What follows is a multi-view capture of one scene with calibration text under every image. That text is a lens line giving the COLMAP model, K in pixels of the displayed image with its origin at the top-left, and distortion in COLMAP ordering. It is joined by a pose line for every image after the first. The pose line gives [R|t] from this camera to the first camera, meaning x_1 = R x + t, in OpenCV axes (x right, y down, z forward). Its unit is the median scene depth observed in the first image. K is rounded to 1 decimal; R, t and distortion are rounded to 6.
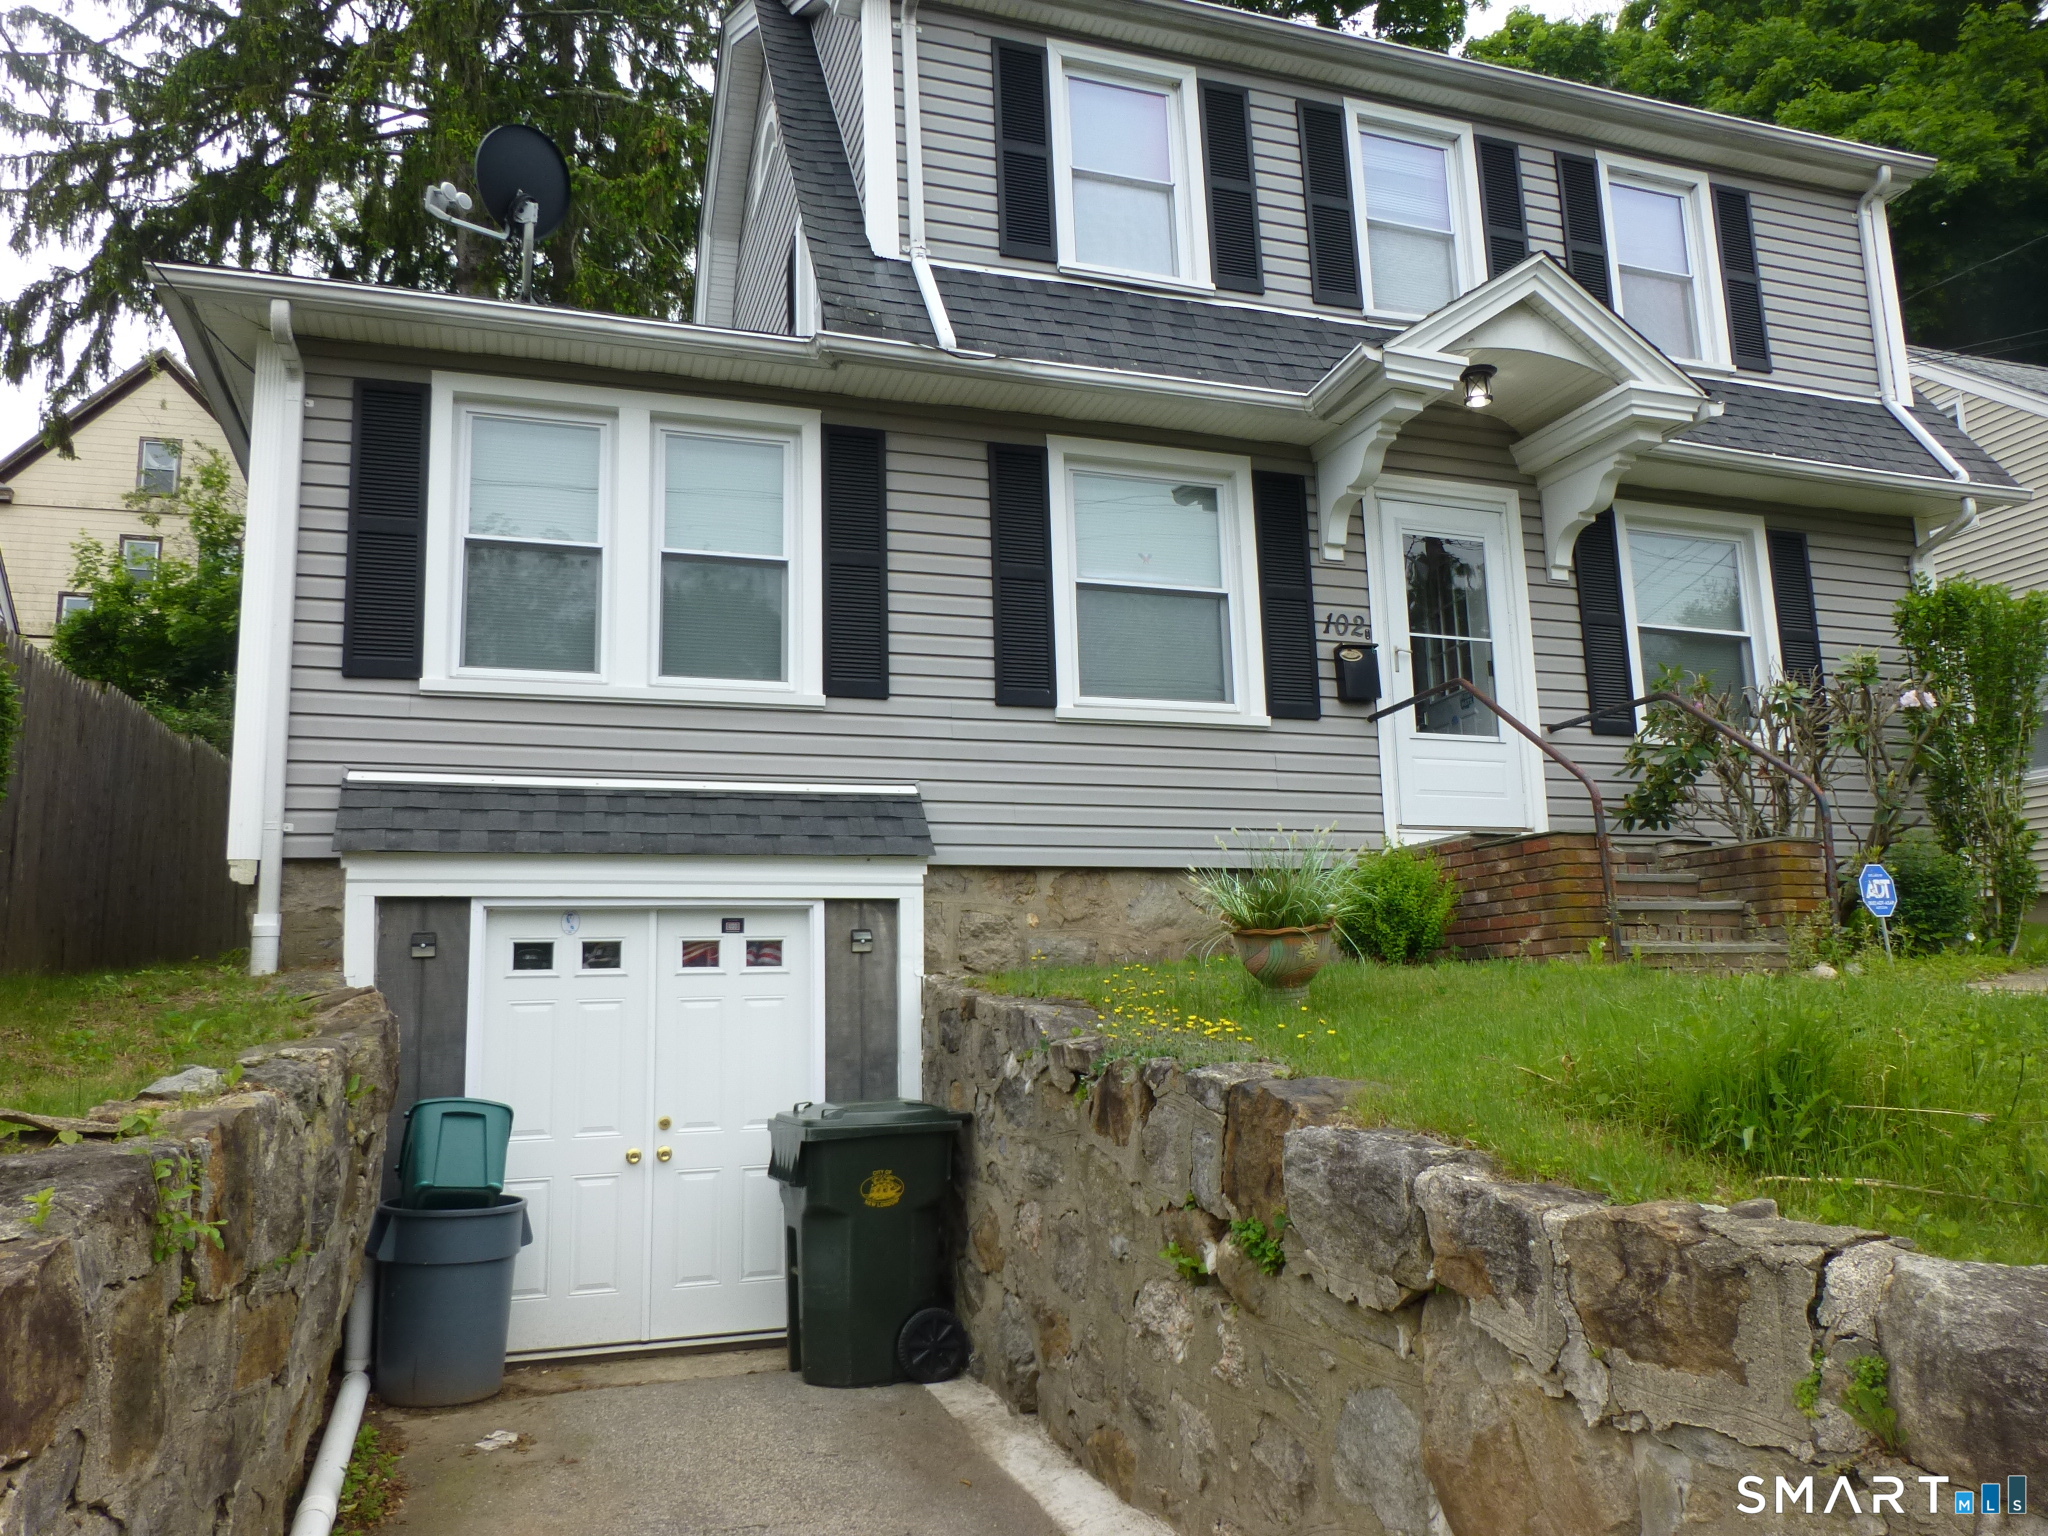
lens RADIAL K [[1451.0, 0, 1007.3], [0, 1451.0, 781.2], [0, 0, 1]] dist [-0.085580, 0.098763]
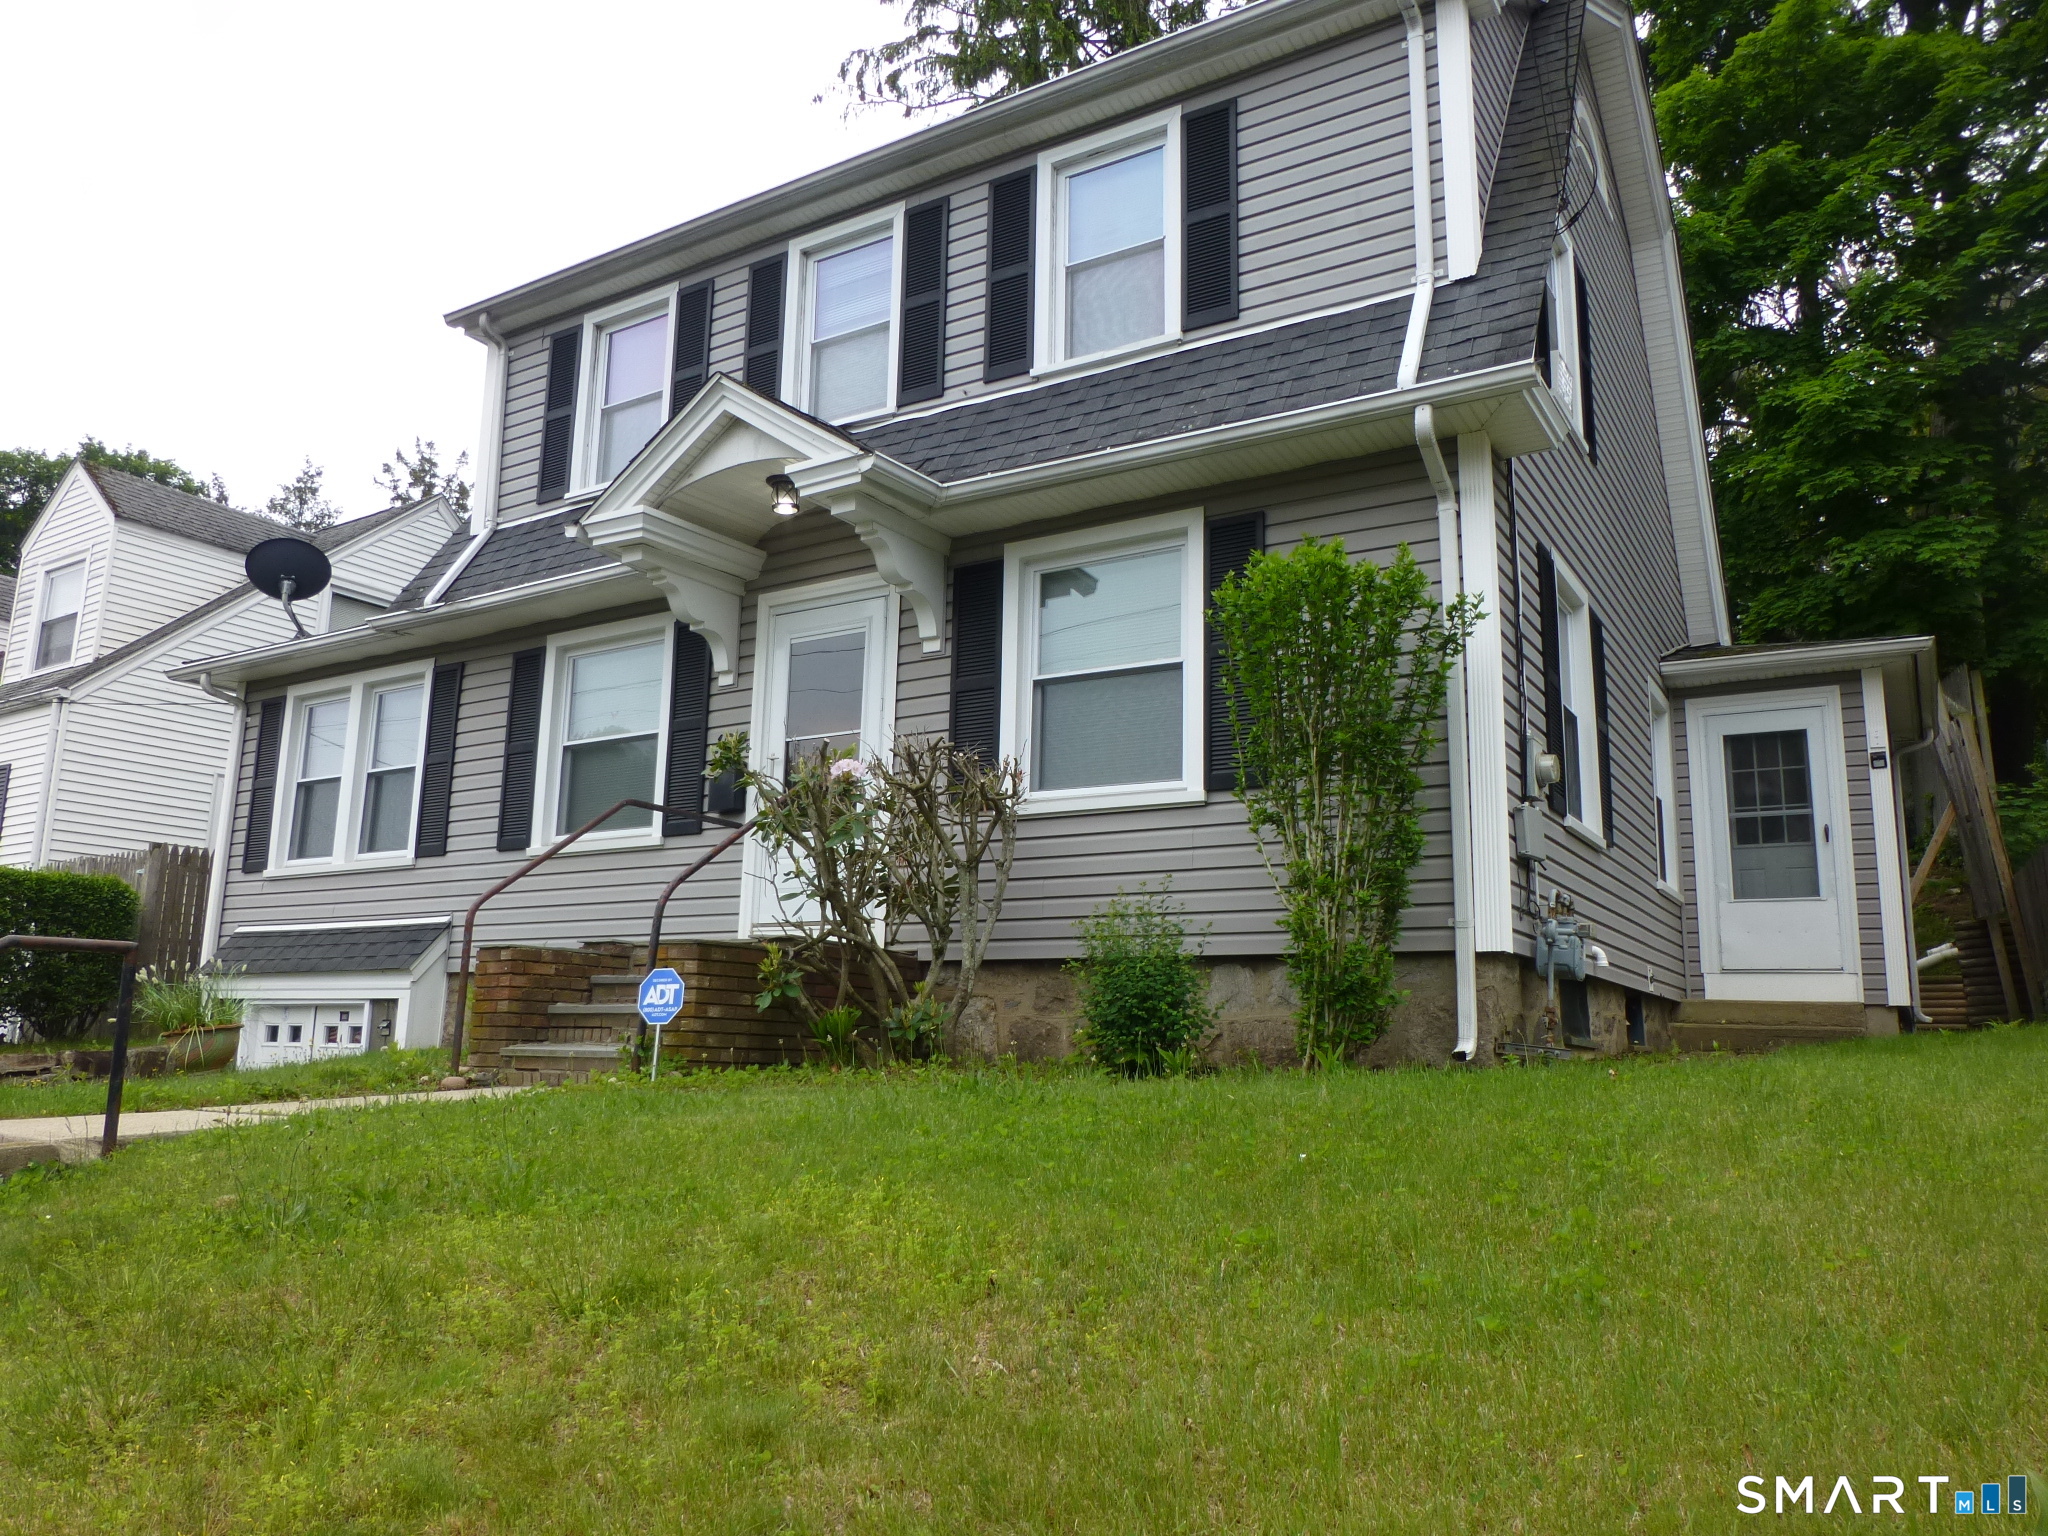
lens RADIAL K [[1494.6, 0, 1024.0], [0, 1494.6, 768.0], [0, 0, 1]] dist [-0.052705, 0.090985]
pose [[0.640685, -0.115742, -0.759030, 1.275412], [0.084125, 0.993203, -0.080442, 0.021315], [0.763181, -0.012315, 0.646067, 0.451185]]
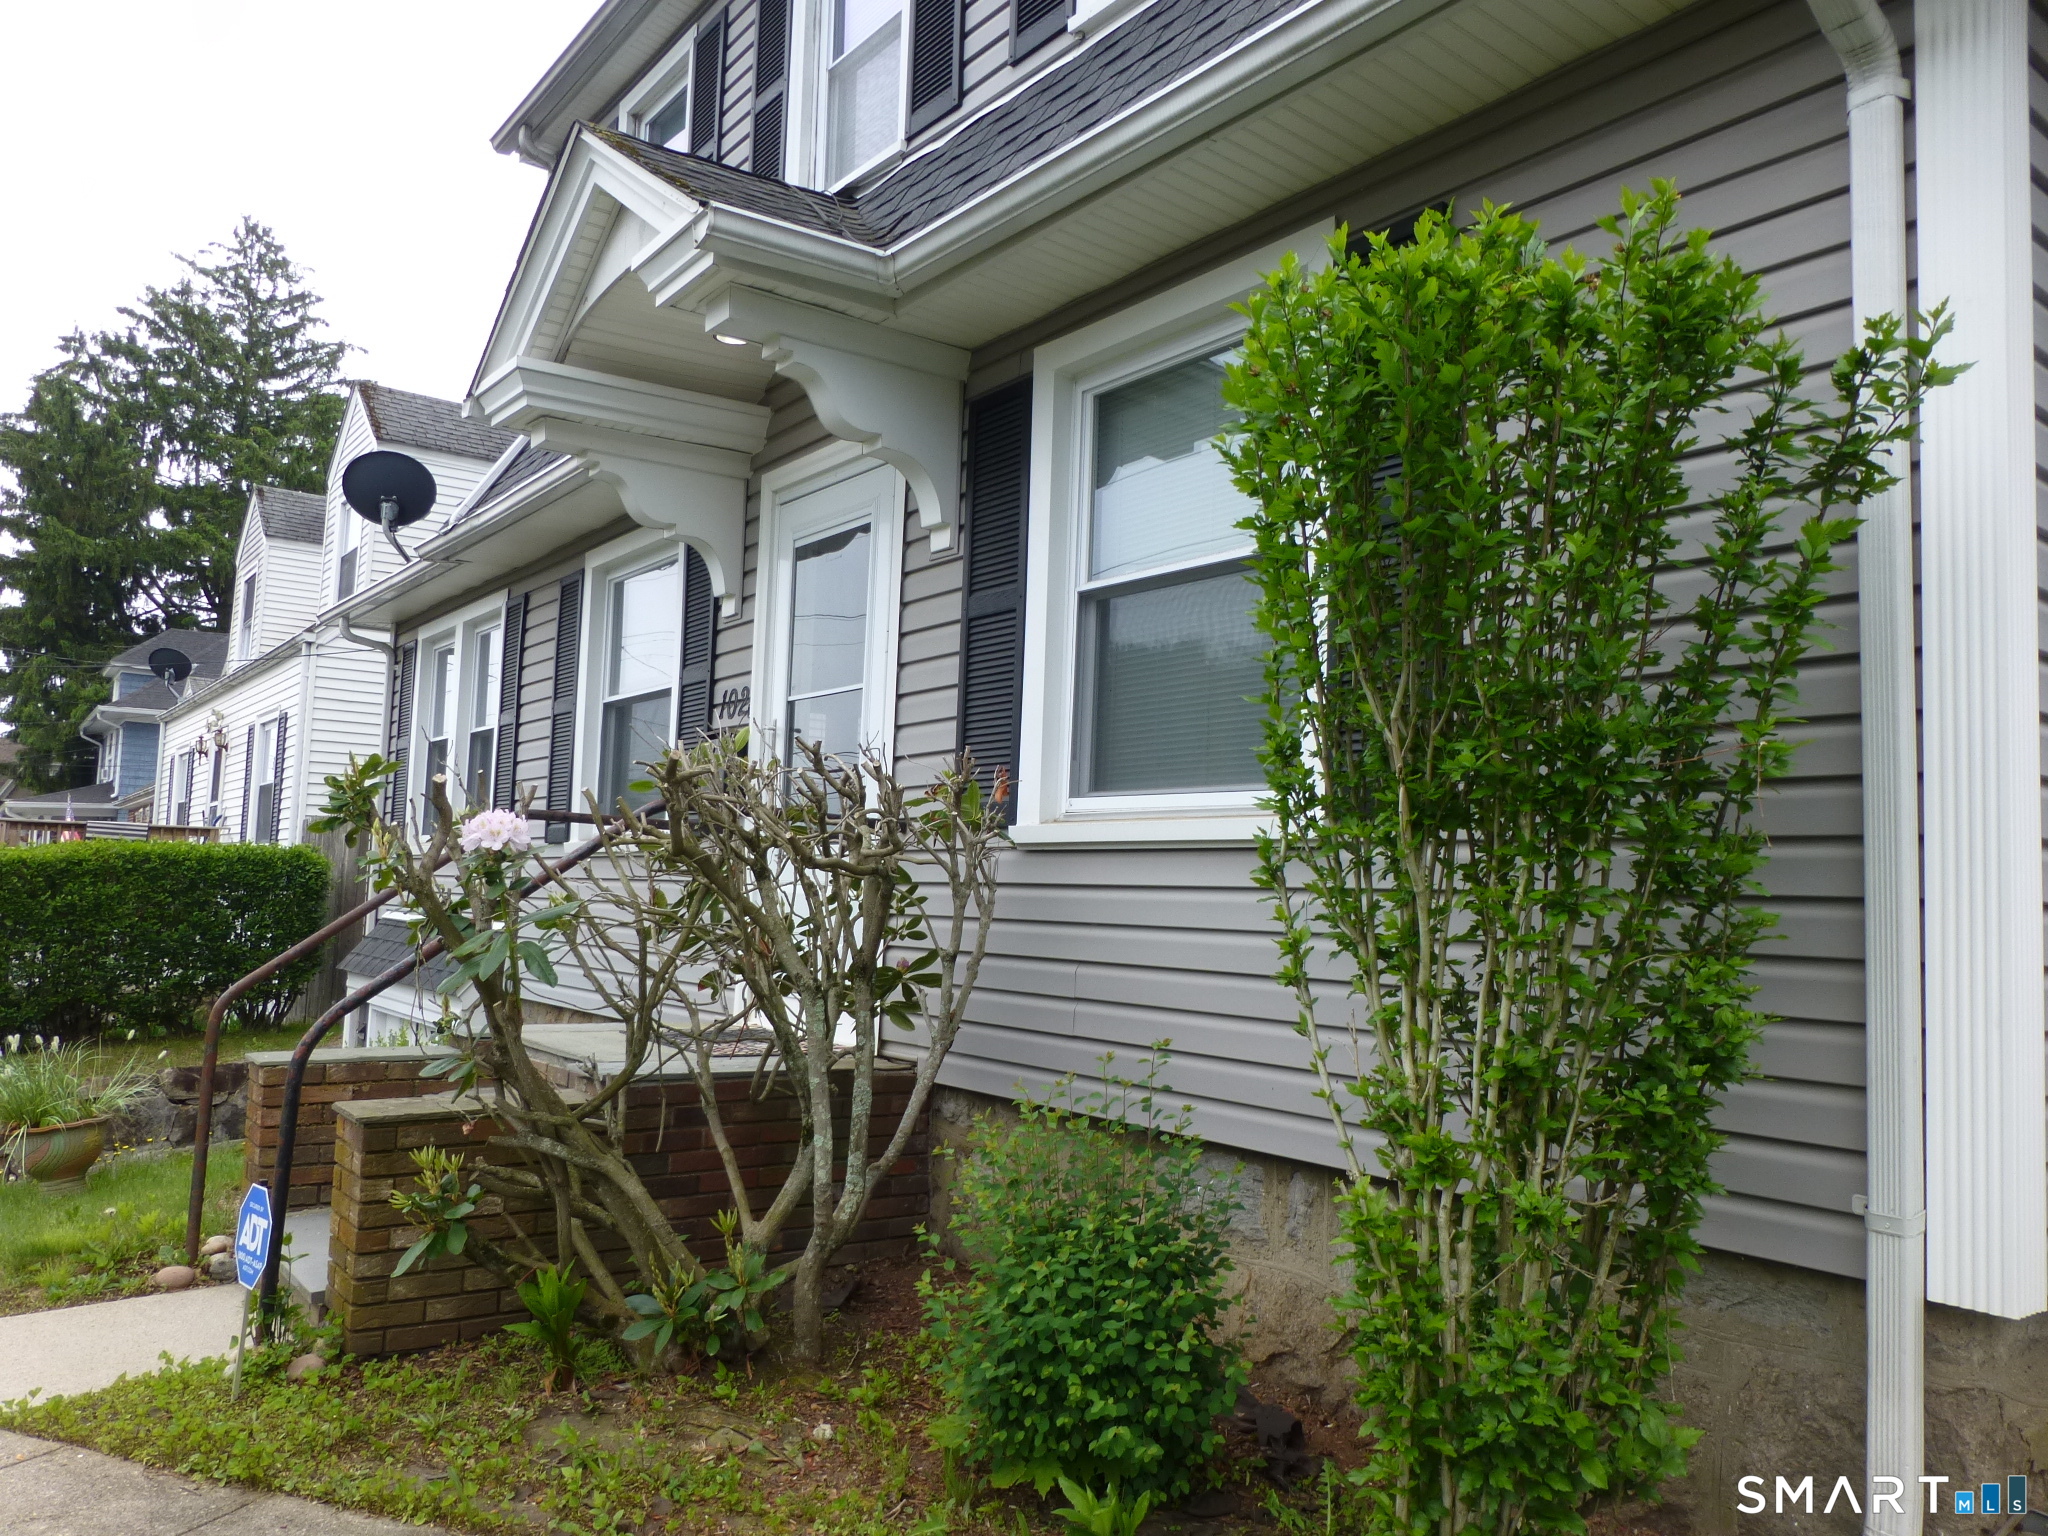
lens RADIAL K [[1494.6, 0, 1024.0], [0, 1494.6, 768.0], [0, 0, 1]] dist [-0.052705, 0.090985]
pose [[0.325579, -0.053604, -0.943994, 1.028589], [0.106149, 0.994152, -0.019841, -0.046070], [0.939538, -0.093745, 0.329365, 0.913776]]
